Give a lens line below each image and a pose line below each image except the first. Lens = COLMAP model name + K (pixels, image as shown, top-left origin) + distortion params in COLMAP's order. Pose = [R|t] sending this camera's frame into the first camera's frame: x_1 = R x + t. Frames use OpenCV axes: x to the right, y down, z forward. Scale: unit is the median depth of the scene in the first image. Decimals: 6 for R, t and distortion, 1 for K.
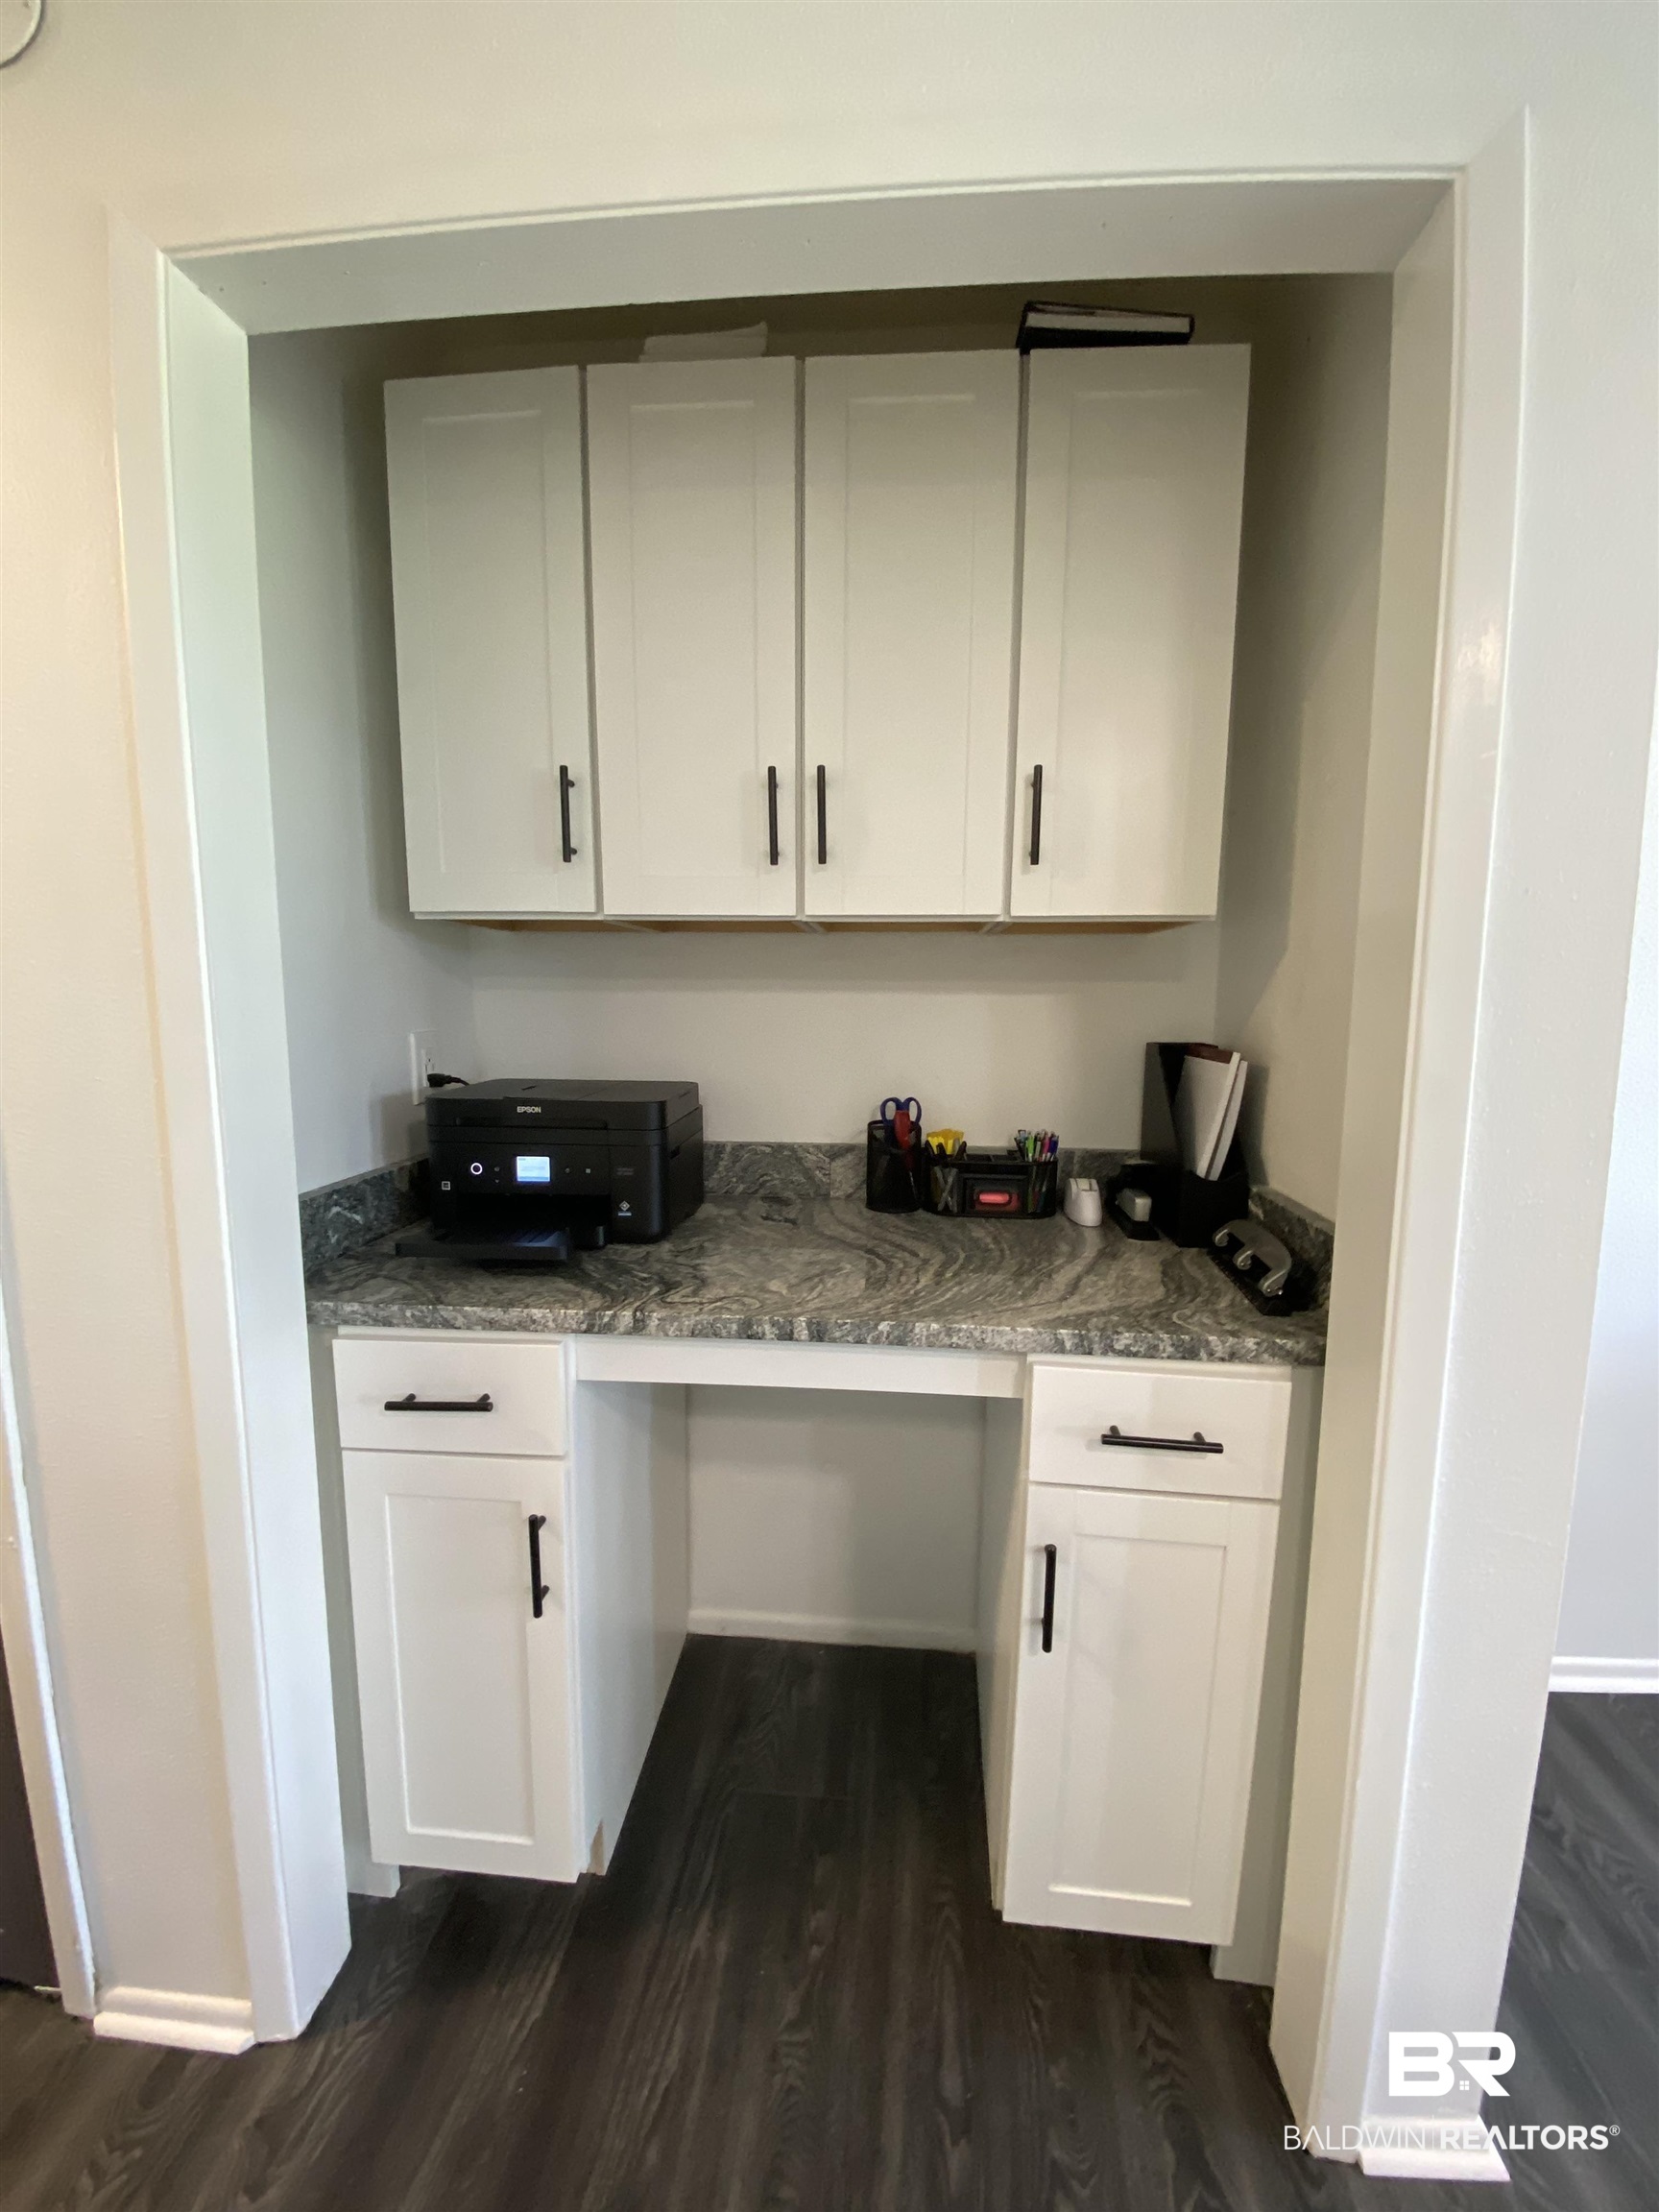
lens RADIAL K [[902.2, 0, 854.8], [0, 902.2, 1117.4], [0, 0, 1]] dist [0.015859, -0.019538]
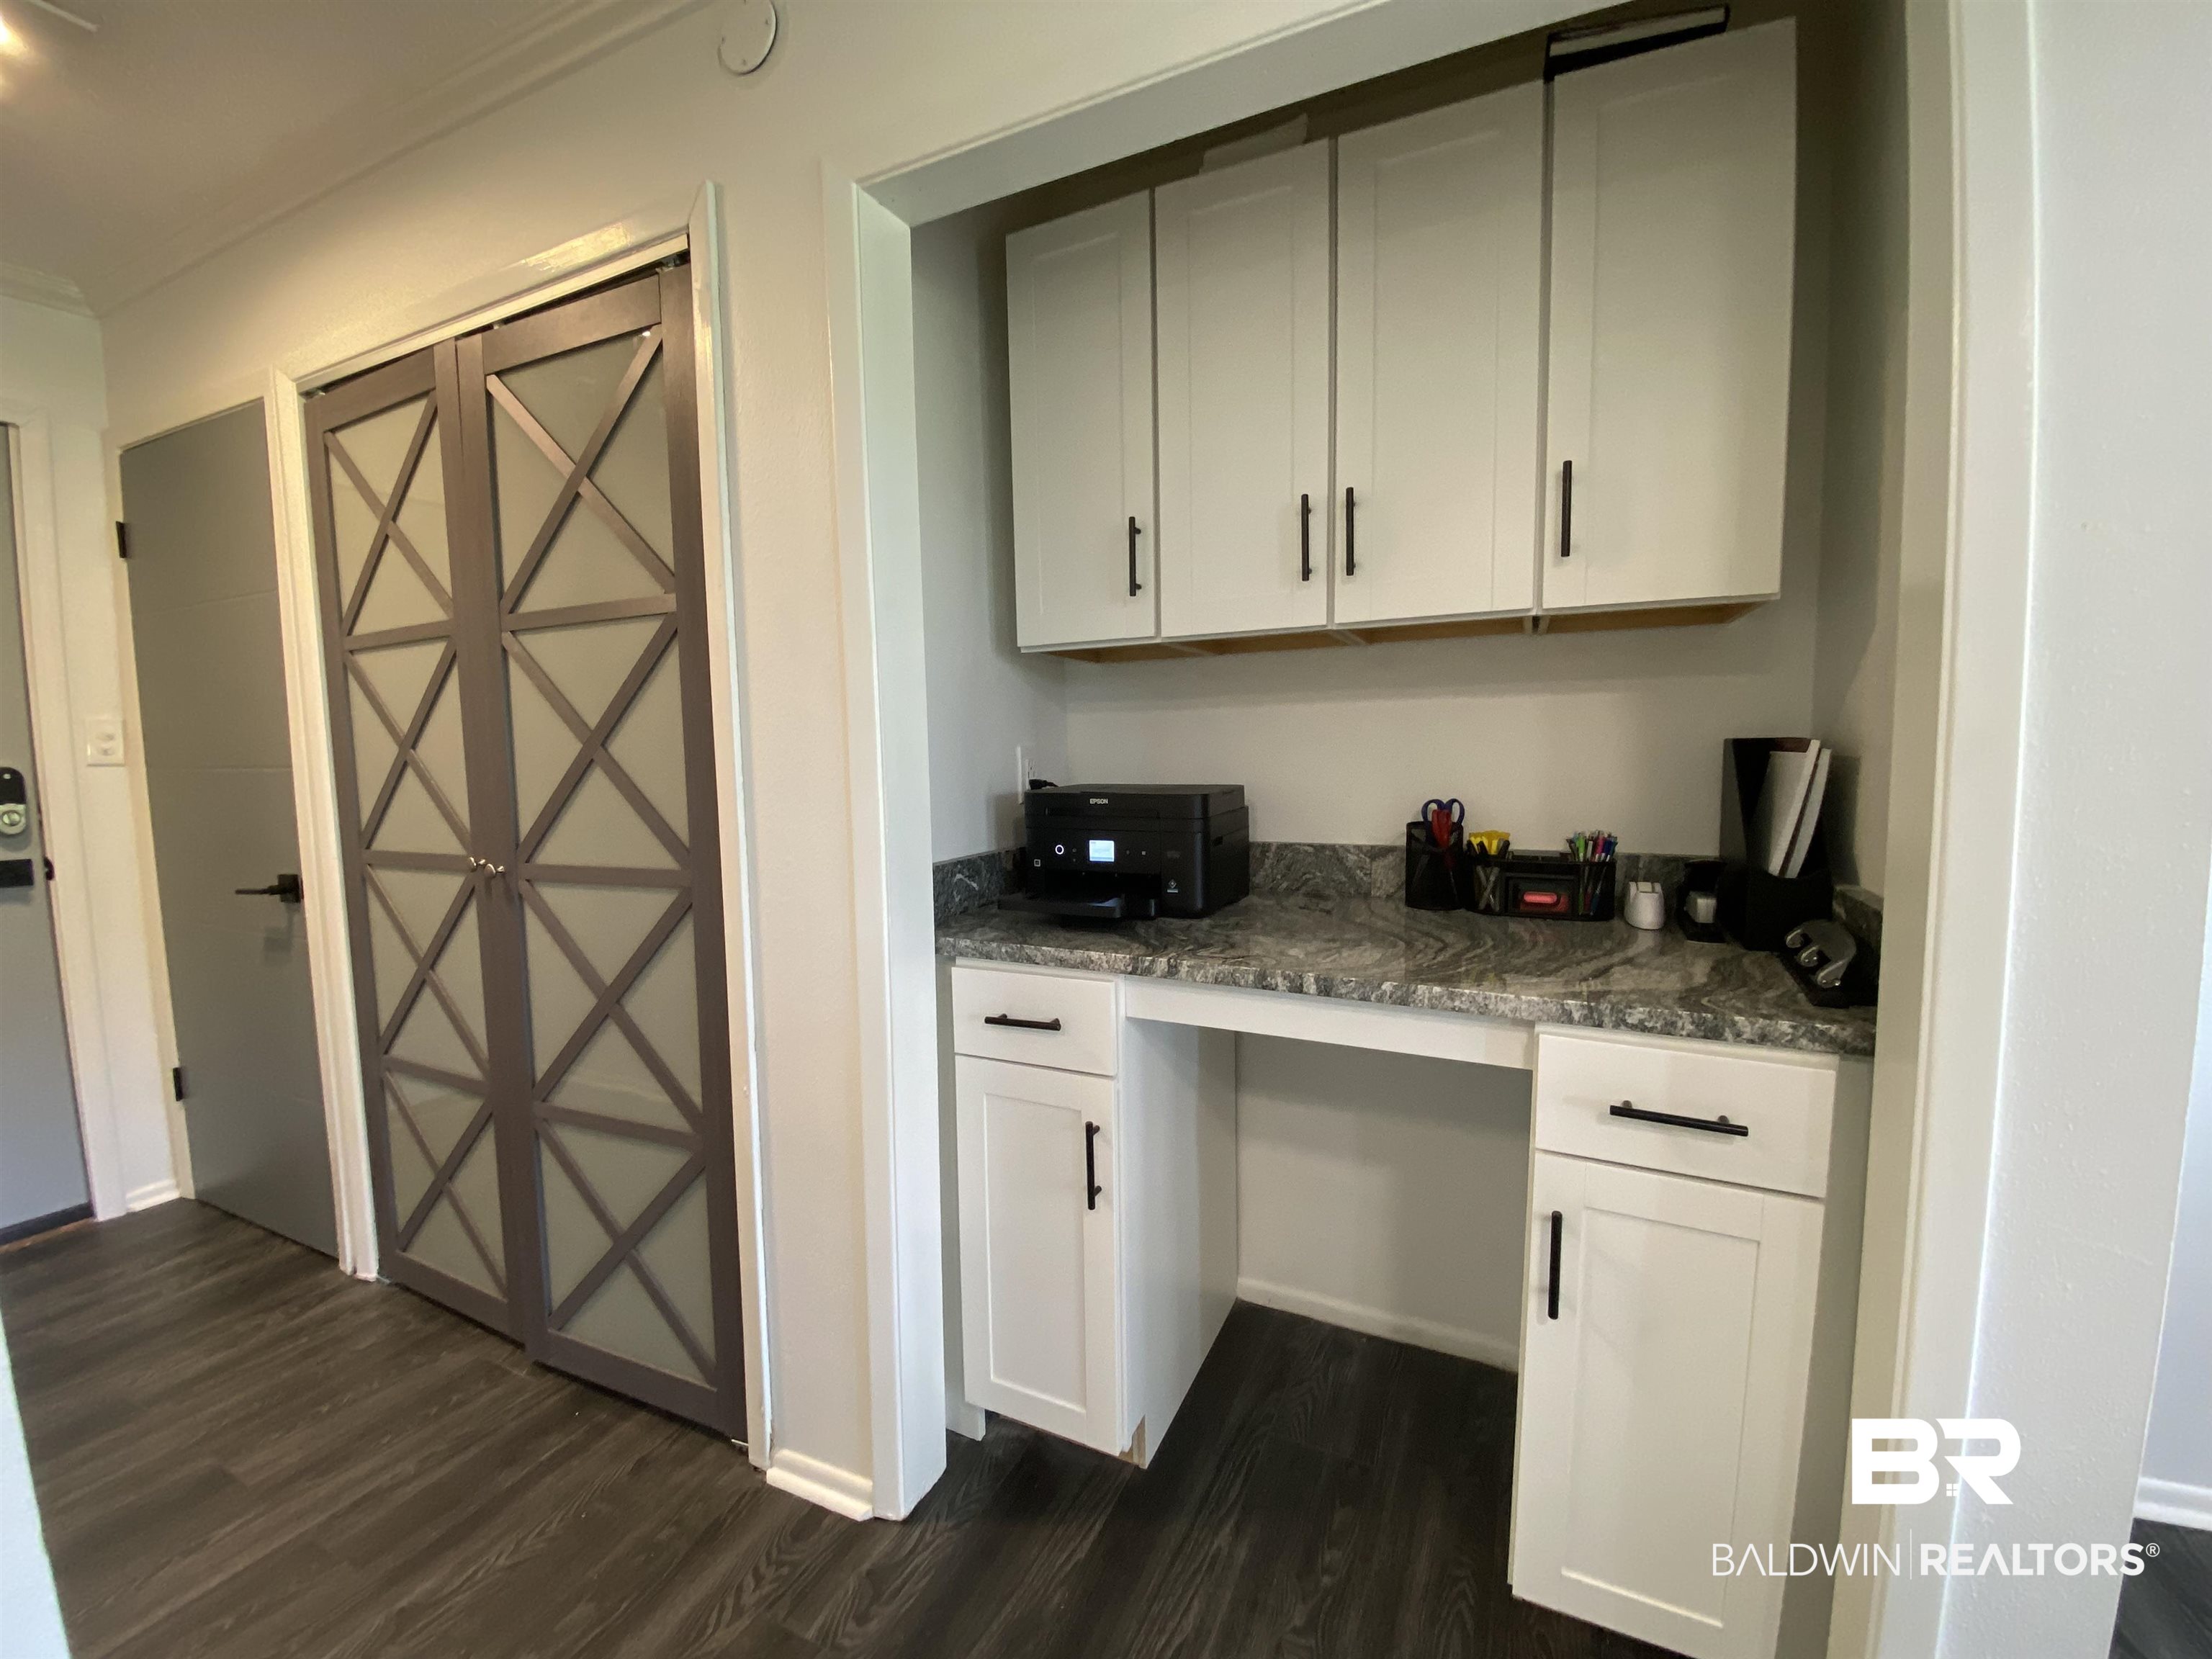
lens RADIAL K [[902.2, 0, 1113.5], [0, 902.2, 827.8], [0, 0, 1]] dist [0.015859, -0.019538]
pose [[0.931221, 0.006315, -0.364400, 0.105530], [-0.020683, 0.999154, -0.035541, 0.075854], [0.363868, 0.040633, 0.930564, -0.126738]]
